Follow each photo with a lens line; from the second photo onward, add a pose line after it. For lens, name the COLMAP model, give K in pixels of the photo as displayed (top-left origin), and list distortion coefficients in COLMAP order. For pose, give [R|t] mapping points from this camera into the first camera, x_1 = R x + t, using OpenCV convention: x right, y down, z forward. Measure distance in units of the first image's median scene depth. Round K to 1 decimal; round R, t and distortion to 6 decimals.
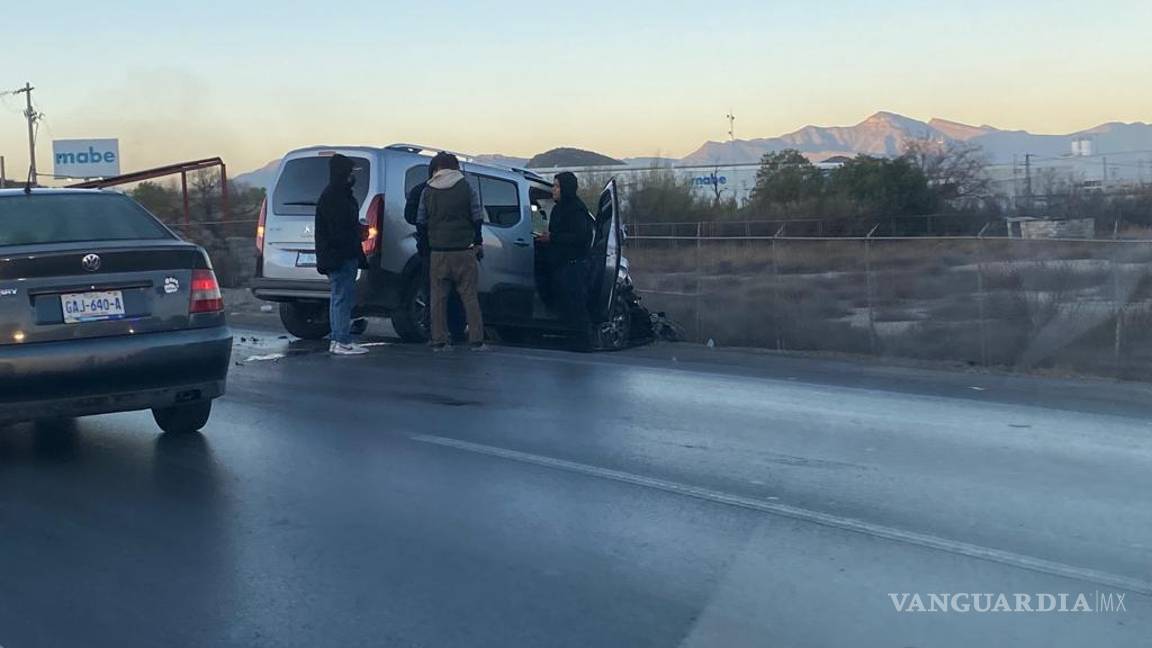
lens RADIAL K [[1931.3, 0, 576.0], [0, 1931.3, 324.0], [0, 0, 1]] dist [0.039030, 0.074650]
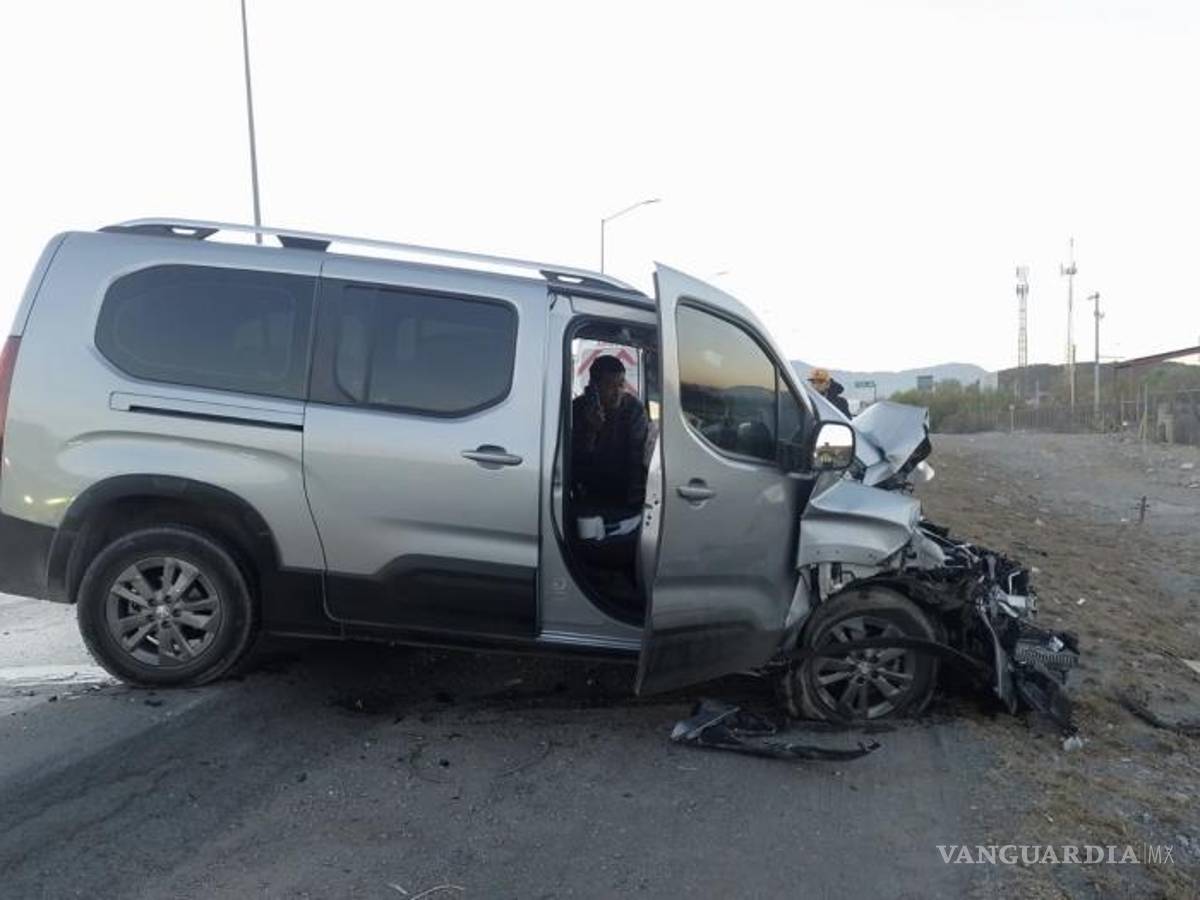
lens RADIAL K [[1056.0, 0, 600.0], [0, 1056.0, 450.0], [0, 0, 1]] dist [-0.005212, -0.000159]
pose [[0.687029, 0.043308, -0.725338, 0.134645], [-0.039358, 0.998975, 0.022367, -0.045502], [0.725563, 0.013181, 0.688030, 0.814268]]
